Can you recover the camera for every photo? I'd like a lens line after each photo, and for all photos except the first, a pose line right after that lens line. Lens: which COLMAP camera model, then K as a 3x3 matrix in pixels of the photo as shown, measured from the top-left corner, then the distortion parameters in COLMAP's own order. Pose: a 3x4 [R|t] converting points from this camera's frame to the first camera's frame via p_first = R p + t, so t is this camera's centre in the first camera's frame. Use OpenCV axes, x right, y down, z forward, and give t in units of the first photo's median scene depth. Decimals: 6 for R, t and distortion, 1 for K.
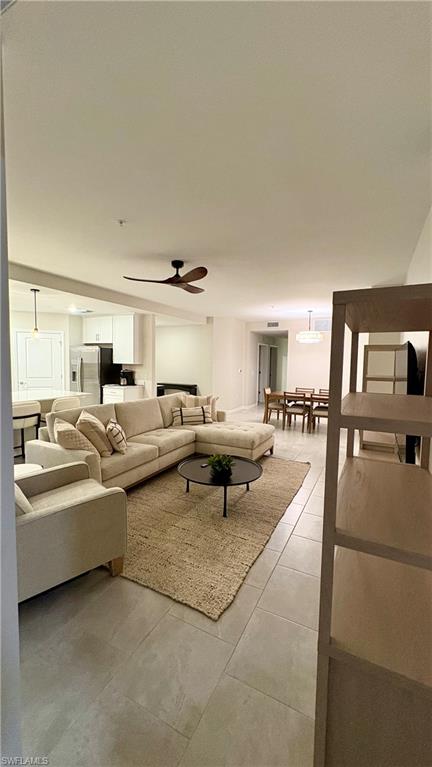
lens RADIAL K [[305.6, 0, 217.2], [0, 305.6, 384.9], [0, 0, 1]] dist [-0.003056, 0.000041]
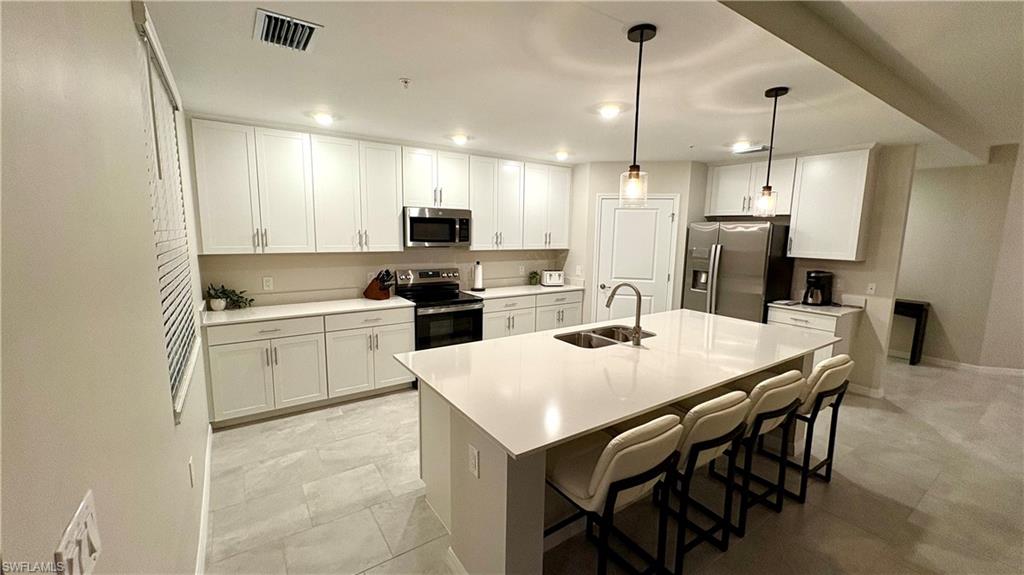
lens RADIAL K [[408.0, 0, 508.1], [0, 408.0, 283.7], [0, 0, 1]] dist [-0.003056, 0.000041]
pose [[0.879398, 0.061811, -0.472058, -0.430199], [-0.040916, 0.997680, 0.054414, -0.045758], [0.474326, -0.028537, 0.879886, 0.227533]]
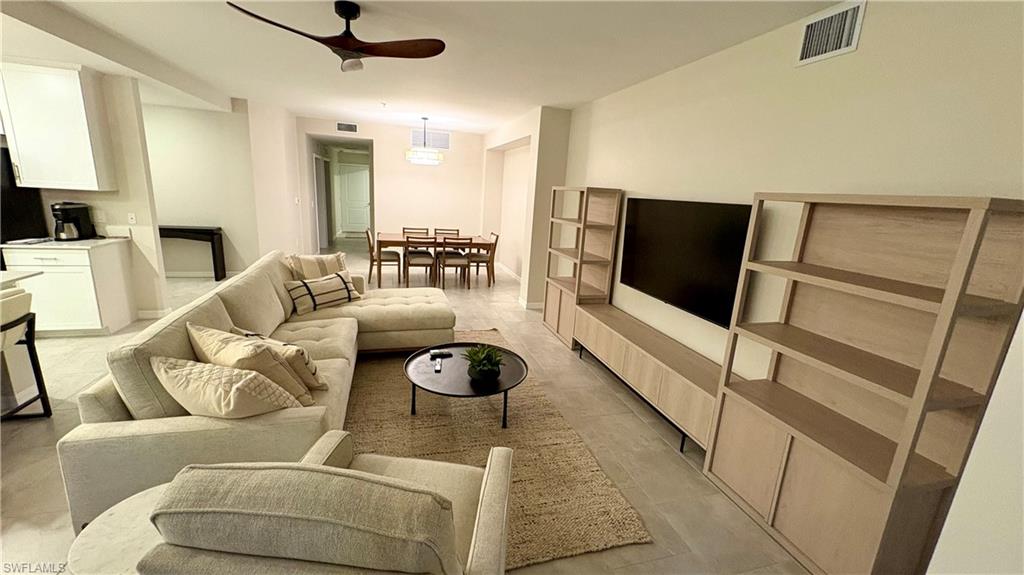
lens RADIAL K [[408.0, 0, 512.3], [0, 408.0, 288.1], [0, 0, 1]] dist [-0.003056, 0.000041]
pose [[0.726664, -0.137767, 0.673038, -0.249433], [0.008512, 0.981417, 0.191700, -0.036940], [-0.686940, -0.133573, 0.714333, 0.144124]]
